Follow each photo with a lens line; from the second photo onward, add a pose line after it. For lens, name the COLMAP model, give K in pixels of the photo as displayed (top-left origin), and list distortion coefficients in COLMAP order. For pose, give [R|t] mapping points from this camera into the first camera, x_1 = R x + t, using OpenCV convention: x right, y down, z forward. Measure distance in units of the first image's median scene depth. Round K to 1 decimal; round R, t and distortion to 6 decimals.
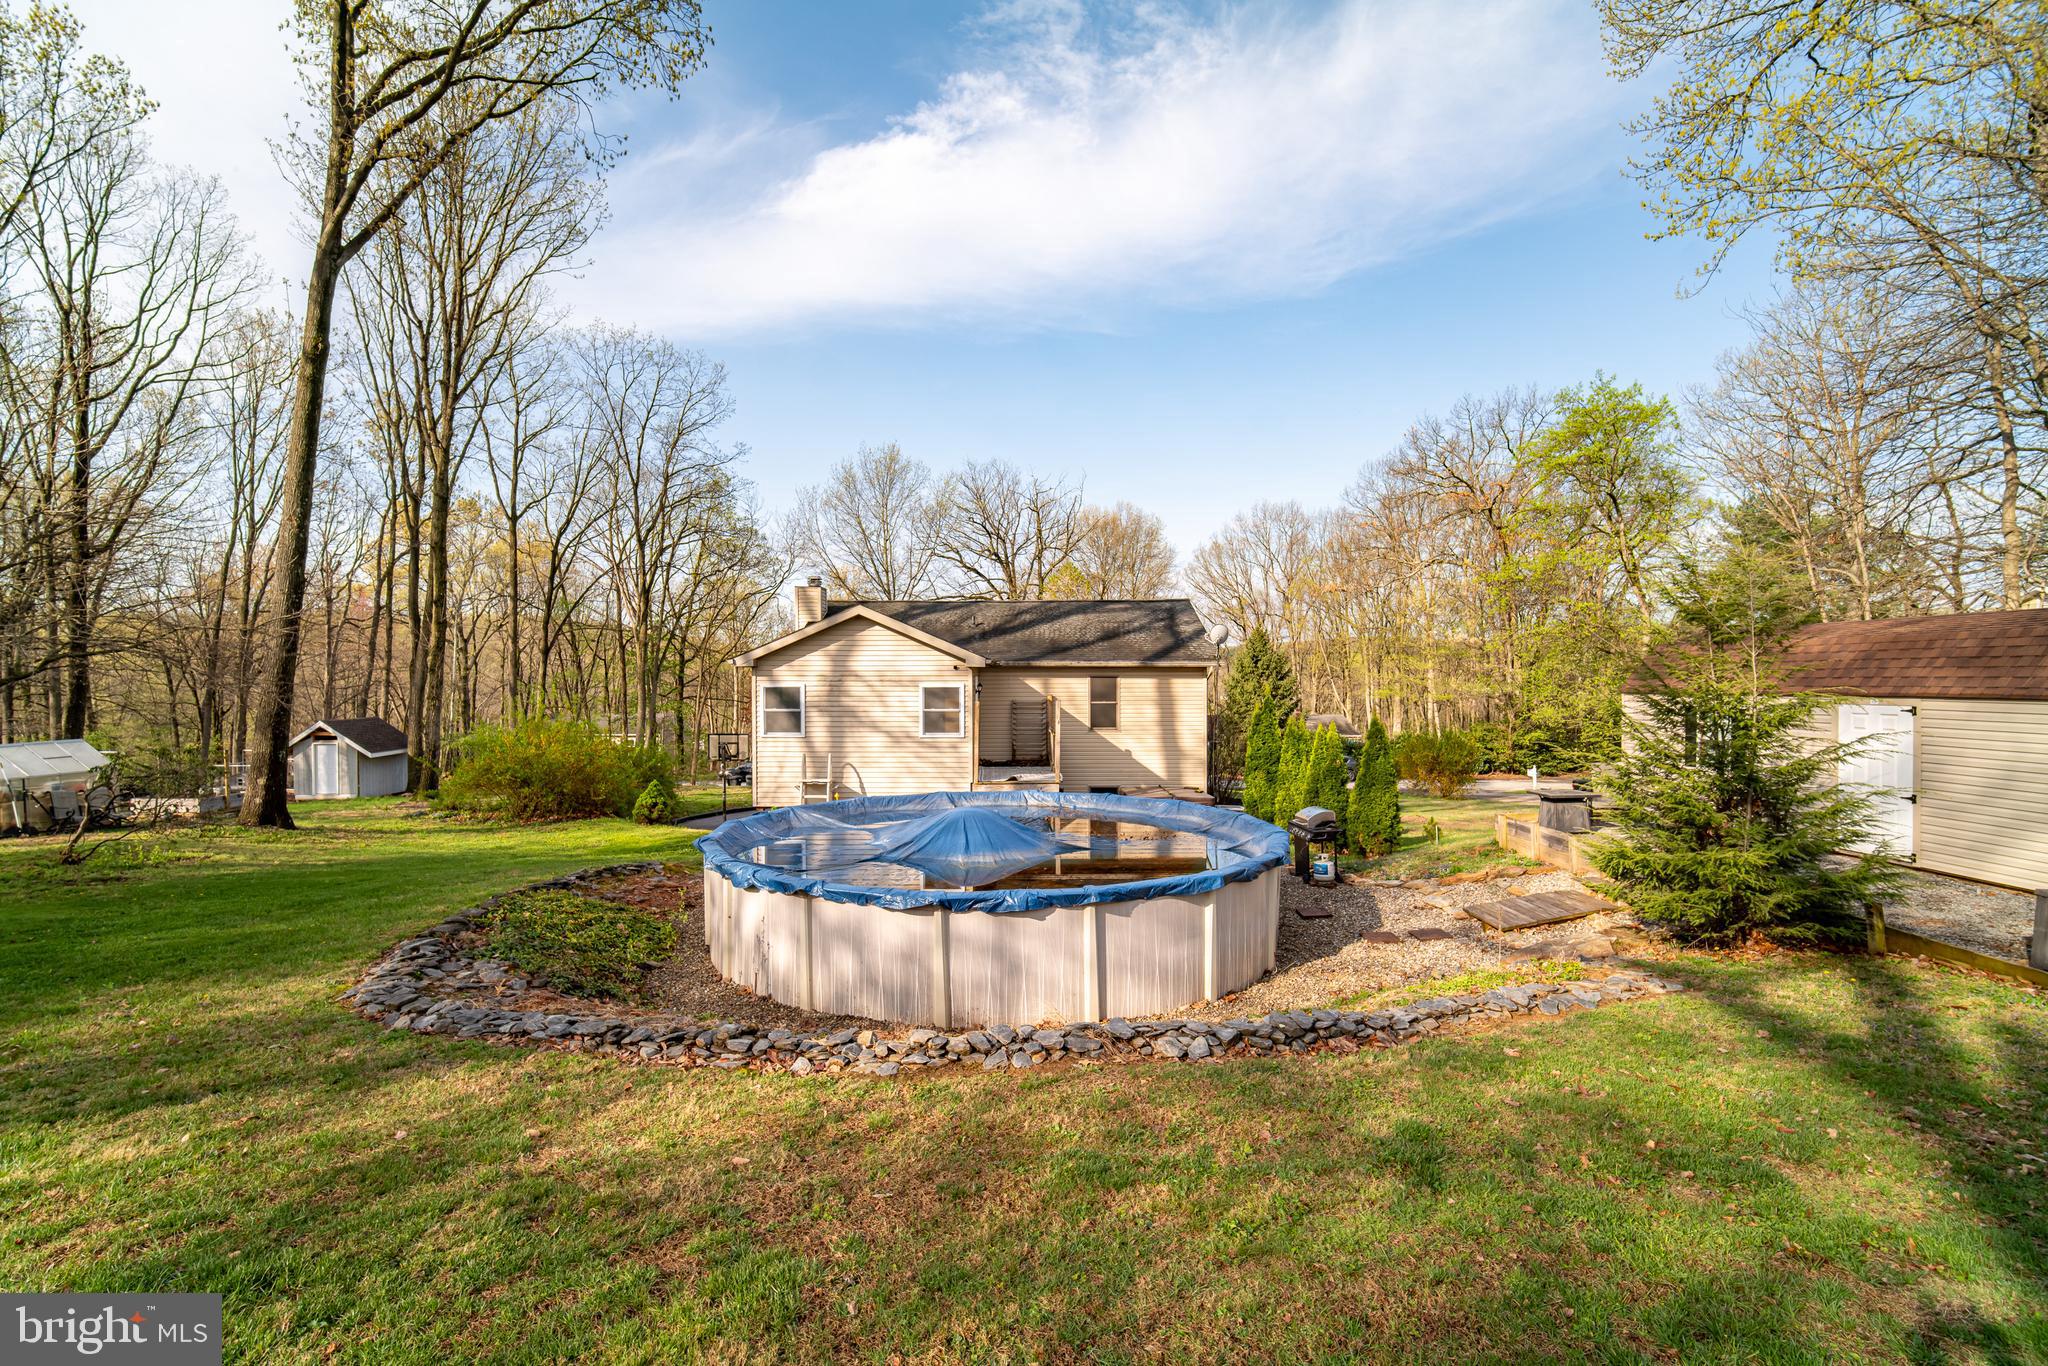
lens RADIAL K [[934.0, 0, 1032.1], [0, 934.0, 702.4], [0, 0, 1]] dist [-0.002181, 0.000794]
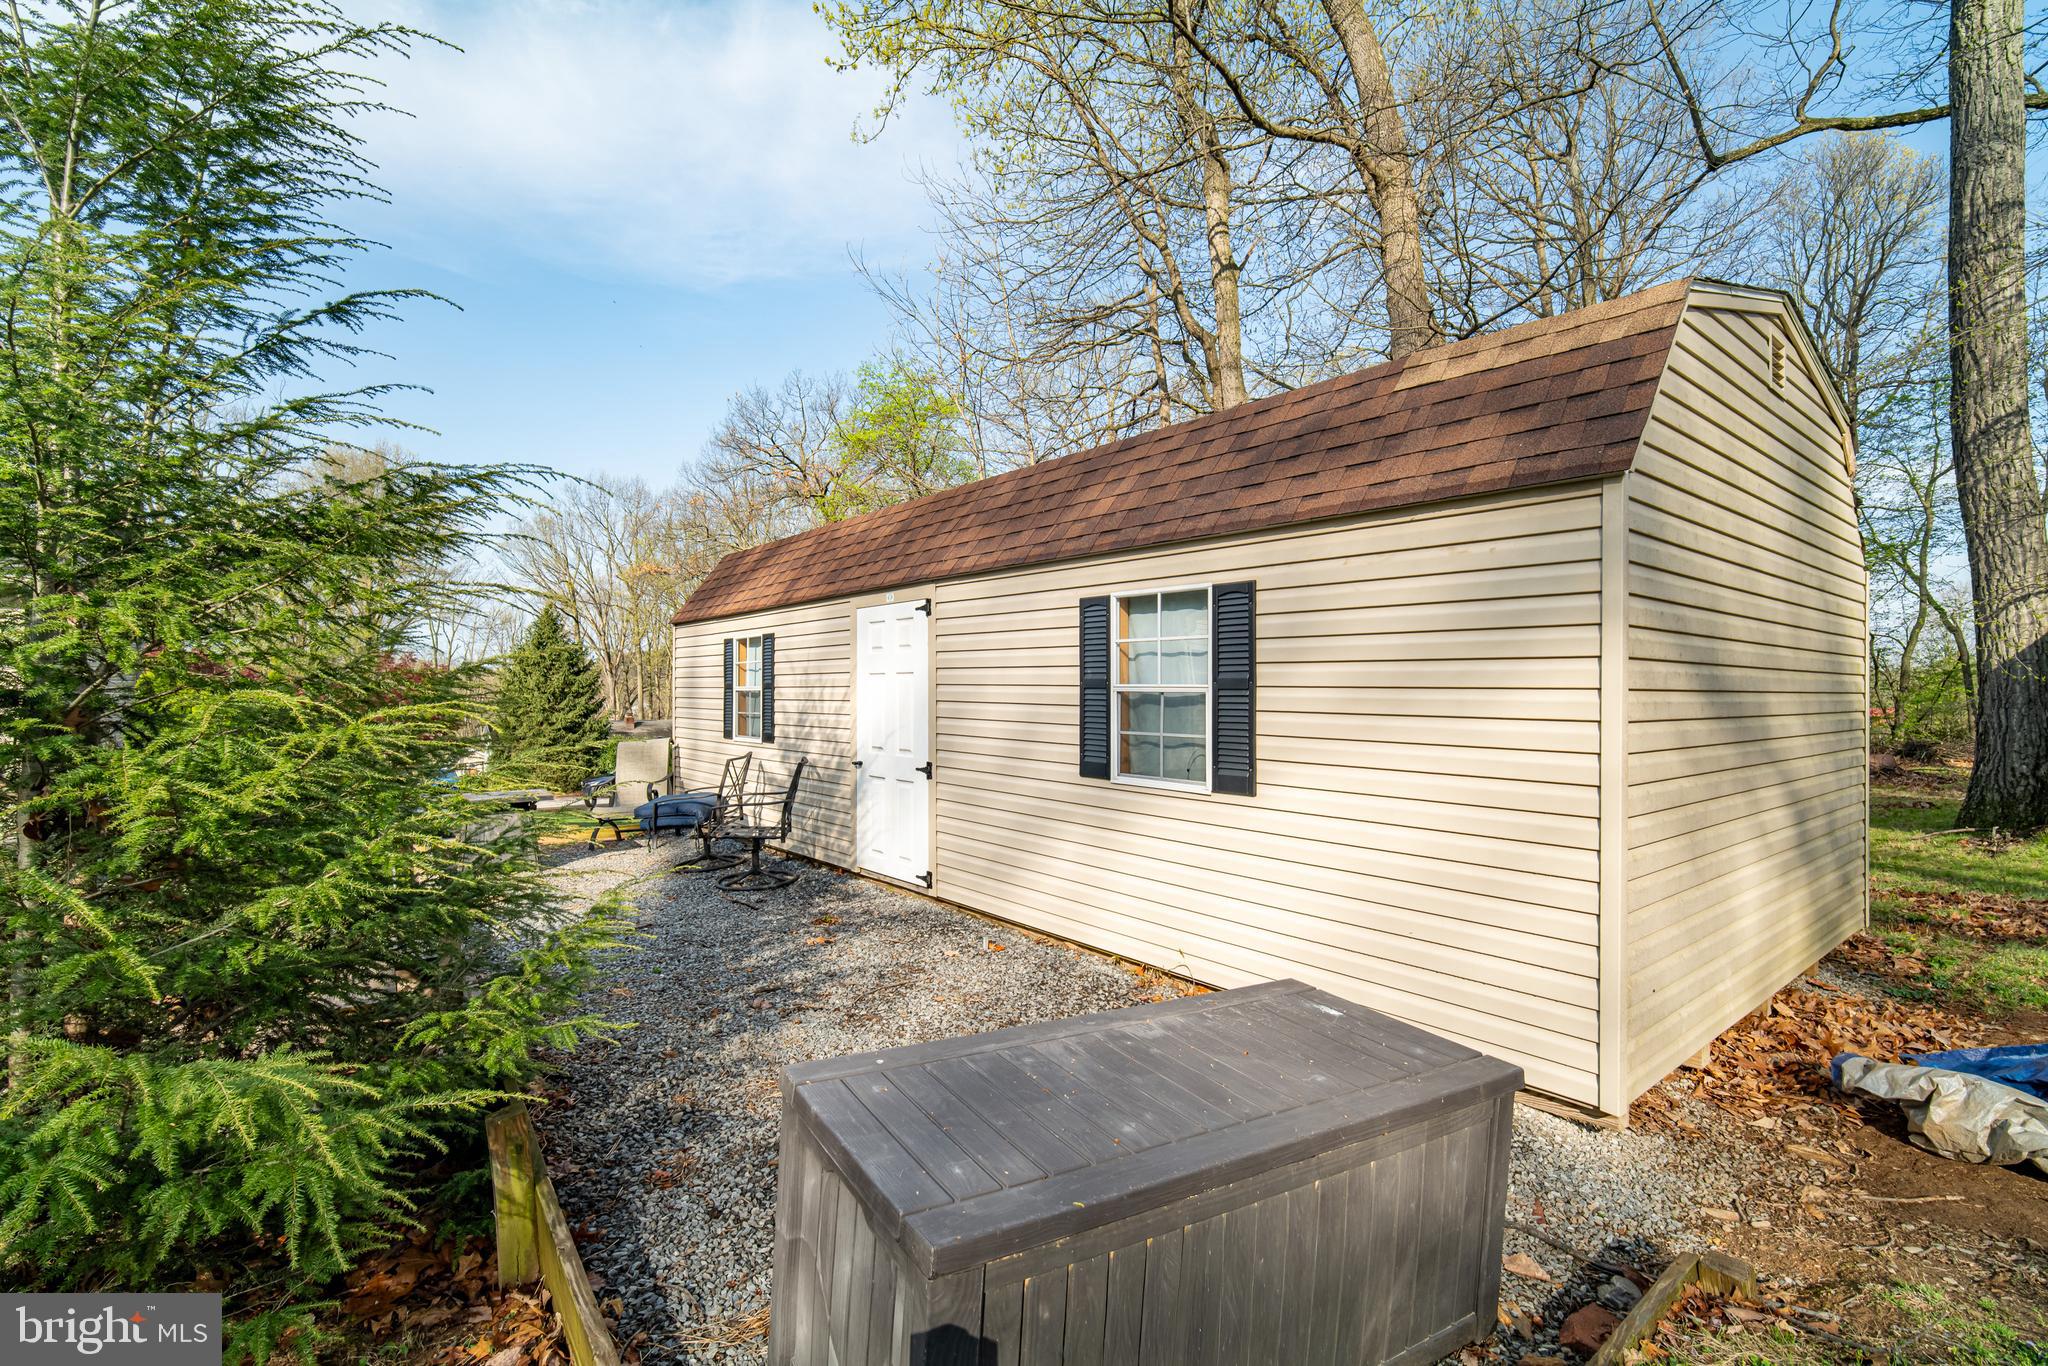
lens RADIAL K [[934.0, 0, 1032.1], [0, 934.0, 702.4], [0, 0, 1]] dist [-0.002181, 0.000794]
pose [[0.824586, 0.006481, 0.565700, 0.147405], [0.002719, 0.999877, -0.015418, 0.015545], [-0.565731, 0.014252, 0.824467, 0.111270]]
